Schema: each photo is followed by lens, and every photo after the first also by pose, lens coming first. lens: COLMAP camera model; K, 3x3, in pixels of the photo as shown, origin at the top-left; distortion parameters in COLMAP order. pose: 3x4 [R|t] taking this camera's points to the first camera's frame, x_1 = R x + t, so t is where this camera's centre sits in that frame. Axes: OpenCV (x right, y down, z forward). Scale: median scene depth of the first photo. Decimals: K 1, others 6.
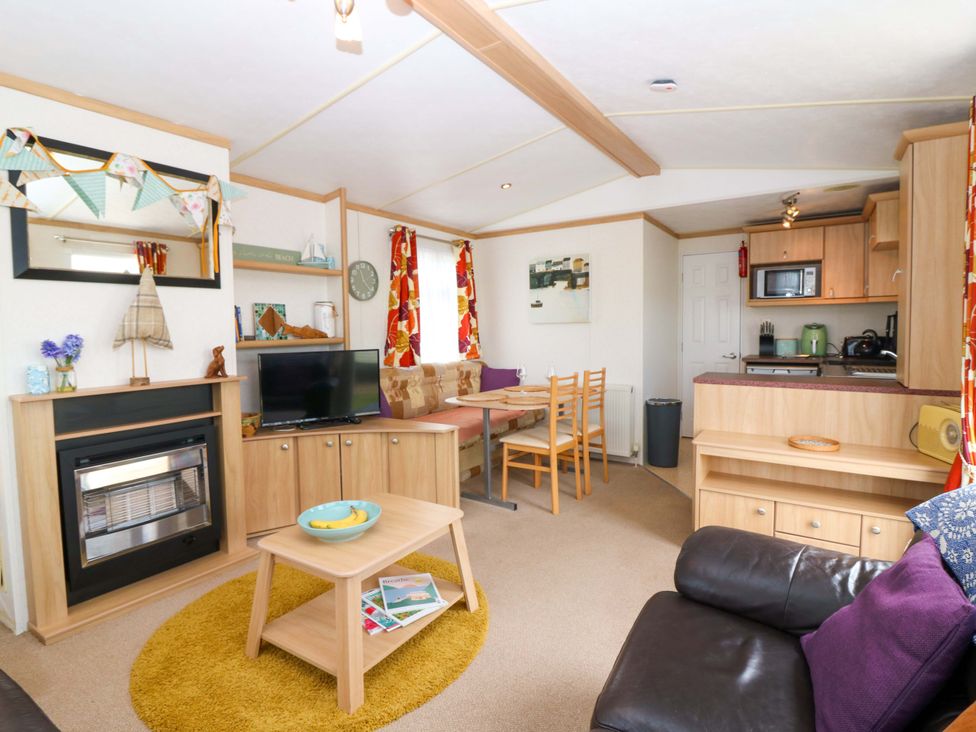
lens RADIAL K [[511.5, 0, 510.8], [0, 511.5, 352.3], [0, 0, 1]] dist [-0.006345, -0.005404]
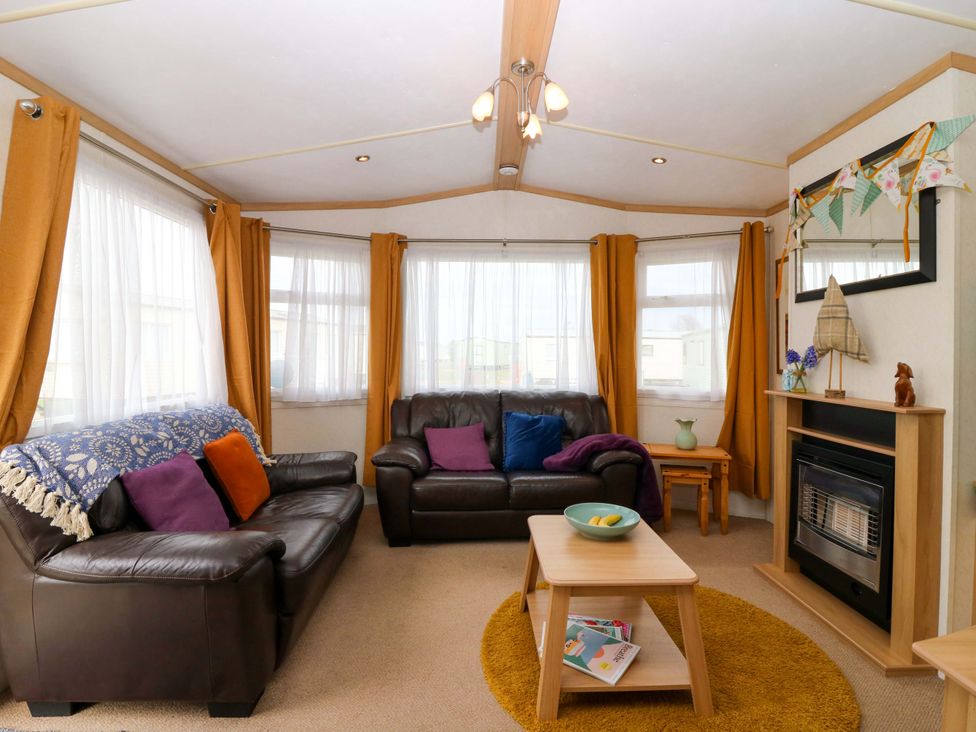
lens RADIAL K [[503.7, 0, 491.6], [0, 503.7, 365.2], [0, 0, 1]] dist [-0.003184, -0.009162]
pose [[-0.843659, 0.023542, -0.536363, 0.190842], [-0.021321, 0.996781, 0.077288, -0.032344], [0.536456, 0.076640, -0.840441, 0.794212]]
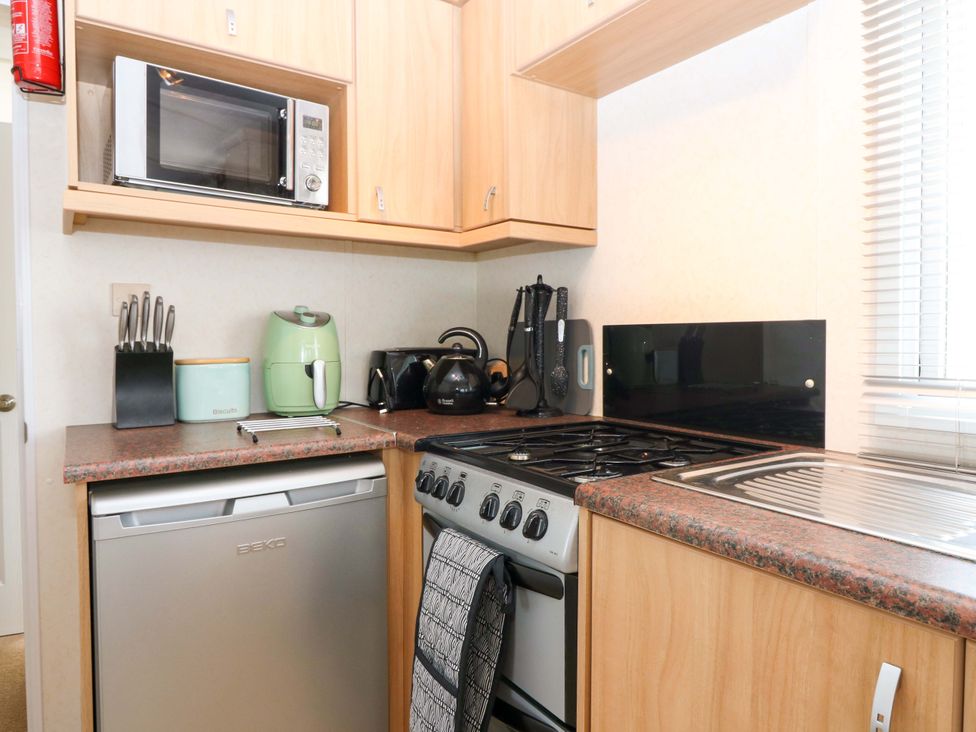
lens RADIAL K [[613.7, 0, 495.6], [0, 613.7, 359.7], [0, 0, 1]] dist [0.002182, -0.000395]
pose [[0.411619, -0.017520, 0.911188, 0.348485], [0.042562, 0.999094, -0.000017, -0.023334], [-0.910362, 0.038789, 0.411992, 0.841911]]
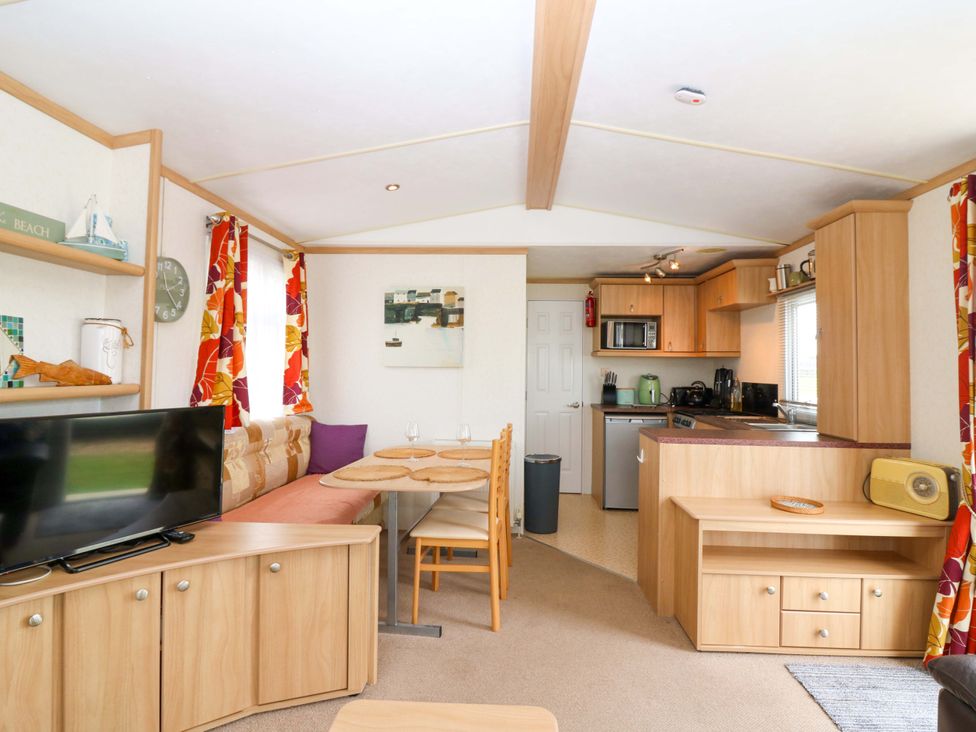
lens RADIAL K [[503.7, 0, 502.0], [0, 503.7, 352.9], [0, 0, 1]] dist [-0.003184, -0.009162]
pose [[0.869208, 0.042527, 0.492614, -0.216357], [-0.001617, 0.996534, -0.083176, -0.014985], [-0.494444, 0.071500, 0.866264, 0.269520]]
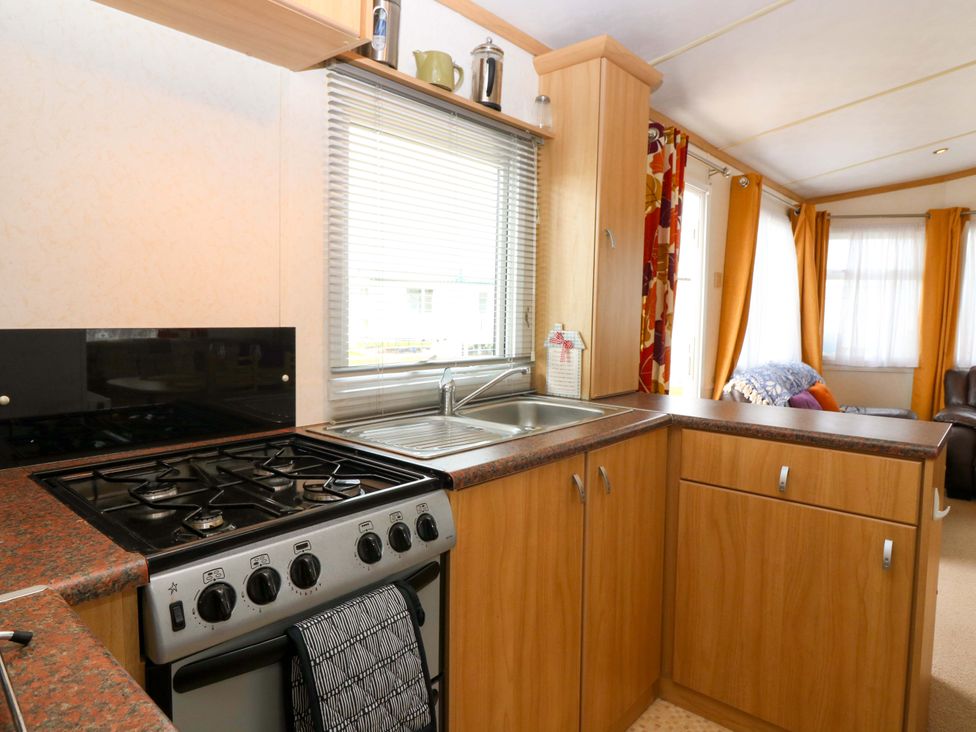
lens RADIAL K [[613.7, 0, 508.5], [0, 613.7, 354.9], [0, 0, 1]] dist [0.002182, -0.000395]
pose [[-0.990578, -0.014587, 0.136169, 0.496840], [0.001859, 0.992787, 0.119878, -0.062869], [-0.136936, 0.119002, -0.983406, 1.164946]]
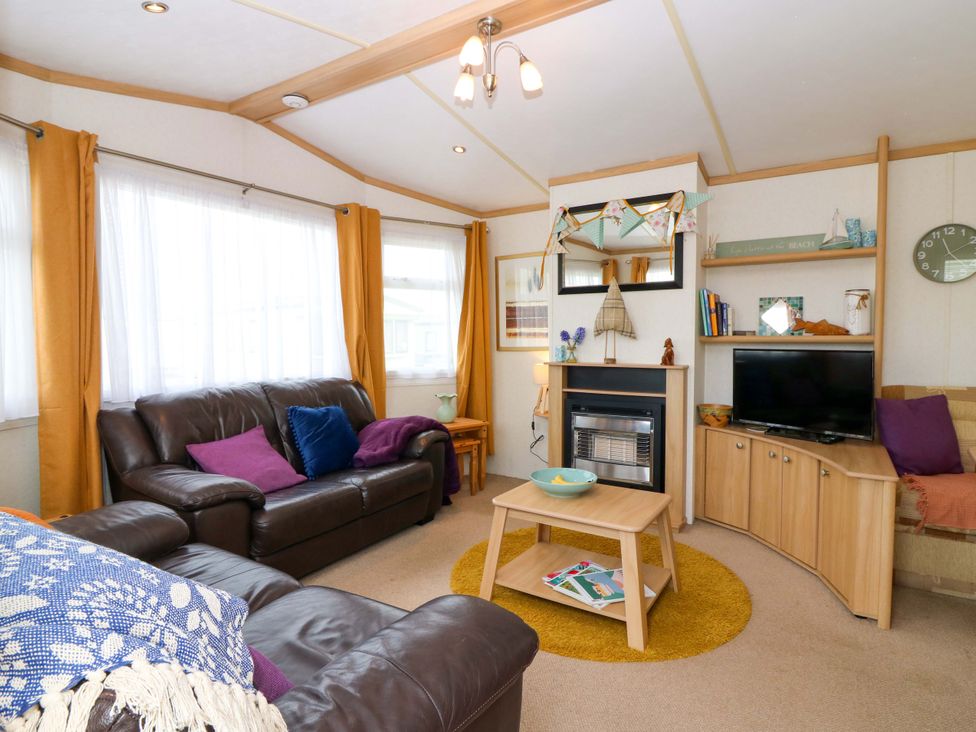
lens RADIAL K [[533.5, 0, 495.9], [0, 533.5, 365.6], [0, 0, 1]] dist [-0.006390, -0.005895]
pose [[-0.033086, 0.066487, -0.997239, 0.409559], [-0.050546, 0.996397, 0.068108, -0.007963], [0.998174, 0.052660, -0.029606, 0.397340]]
